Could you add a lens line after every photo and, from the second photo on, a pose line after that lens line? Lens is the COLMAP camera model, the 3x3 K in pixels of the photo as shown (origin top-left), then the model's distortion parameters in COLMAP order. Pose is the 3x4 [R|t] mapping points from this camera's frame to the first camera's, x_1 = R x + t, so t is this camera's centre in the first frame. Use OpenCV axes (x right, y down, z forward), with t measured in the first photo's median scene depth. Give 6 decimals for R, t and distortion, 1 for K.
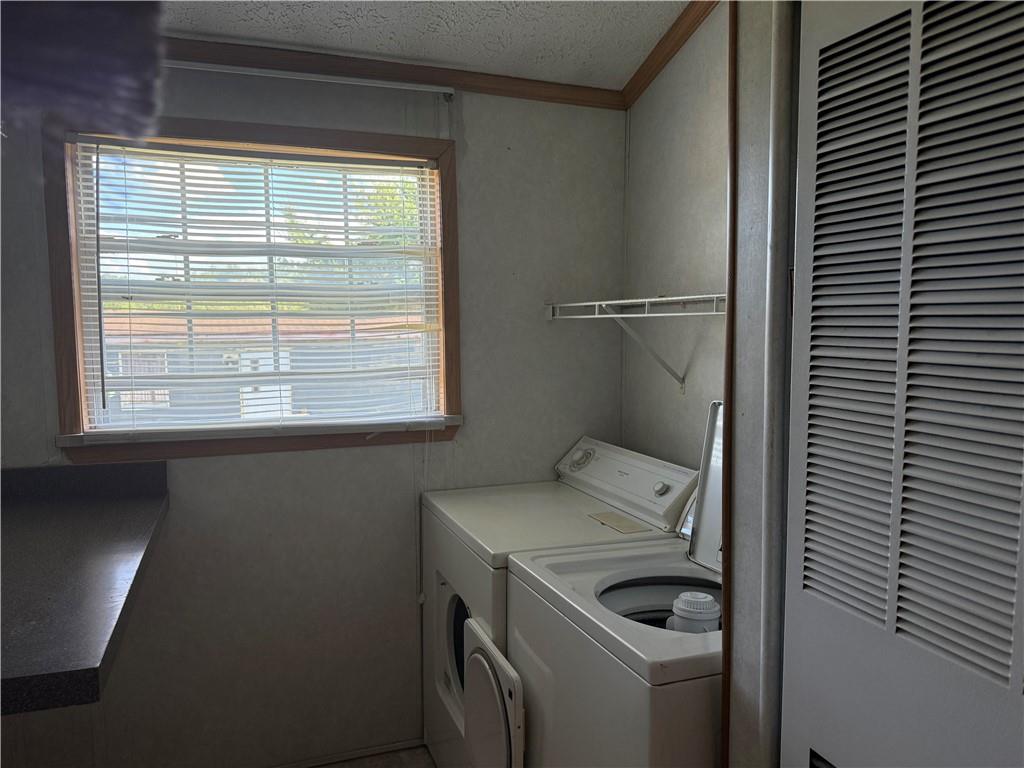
lens RADIAL K [[722.8, 0, 507.0], [0, 722.8, 414.2], [0, 0, 1]] dist [0.107882, -0.200407]
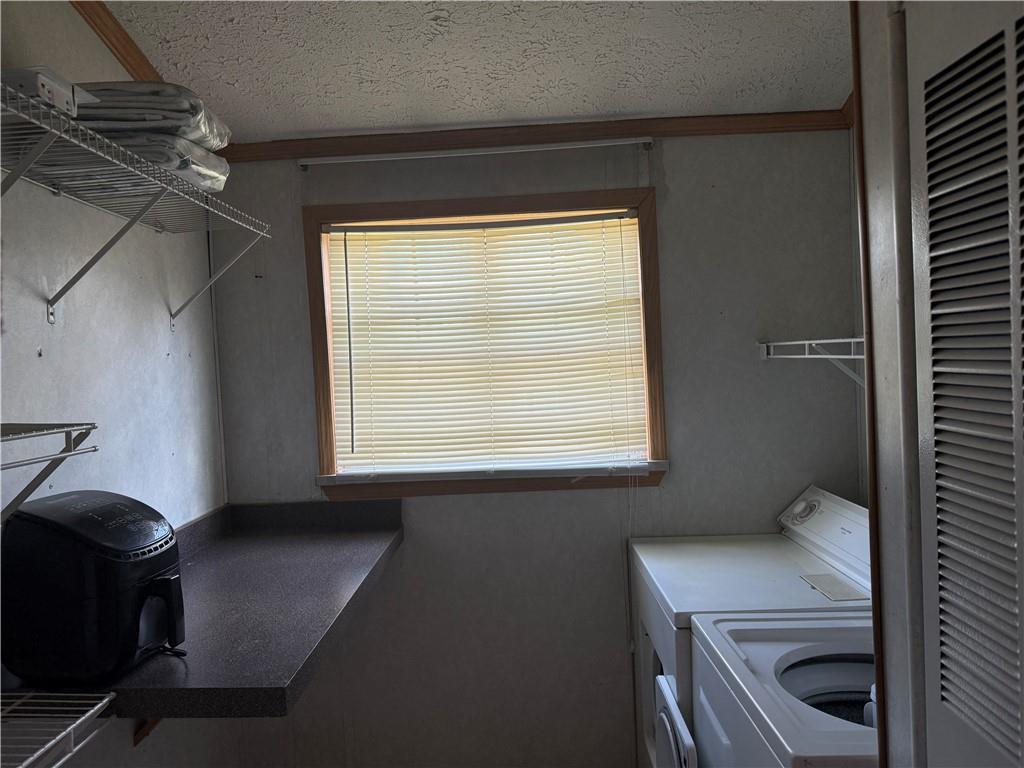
lens RADIAL K [[722.8, 0, 507.0], [0, 722.8, 414.2], [0, 0, 1]] dist [0.107882, -0.200407]
pose [[0.925498, -0.011052, -0.378591, 0.126670], [-0.002434, 0.999380, -0.035126, -0.030680], [0.378745, 0.033431, 0.924897, 0.009967]]
